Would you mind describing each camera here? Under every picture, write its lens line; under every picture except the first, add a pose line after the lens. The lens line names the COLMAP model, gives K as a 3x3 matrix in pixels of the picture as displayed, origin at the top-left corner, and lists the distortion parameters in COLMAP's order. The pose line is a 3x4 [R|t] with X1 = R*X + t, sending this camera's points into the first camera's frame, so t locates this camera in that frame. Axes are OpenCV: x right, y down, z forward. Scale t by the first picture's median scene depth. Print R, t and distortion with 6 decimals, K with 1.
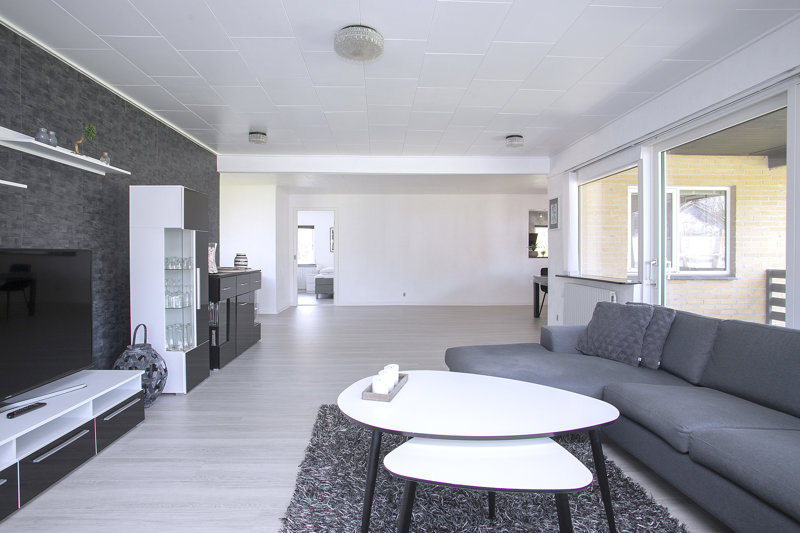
lens RADIAL K [[441.9, 0, 397.1], [0, 441.9, 265.3], [0, 0, 1]] dist [0.000208, 0.000041]
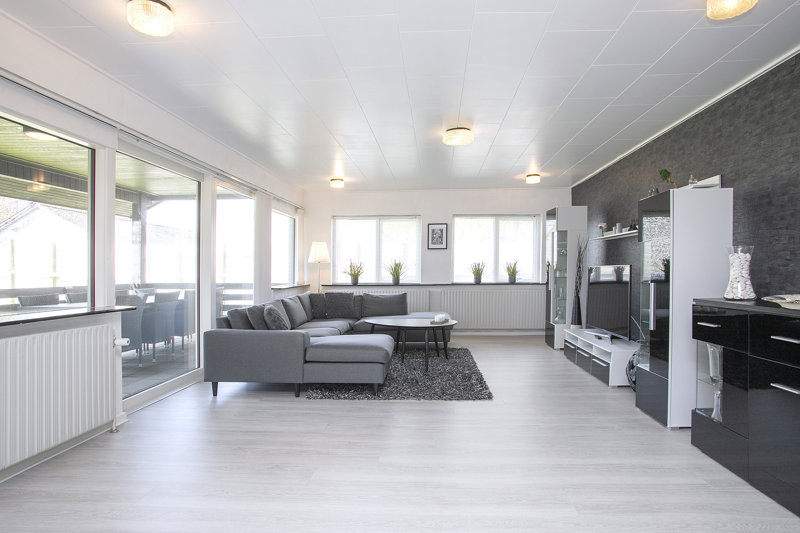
lens RADIAL K [[455.0, 0, 397.2], [0, 455.0, 270.3], [0, 0, 1]] dist [0.006615, 0.001195]
pose [[-0.992559, 0.002357, 0.121741, -0.062708], [0.004467, 0.999844, 0.017062, -0.039155], [-0.121682, 0.017479, -0.992415, 2.117962]]
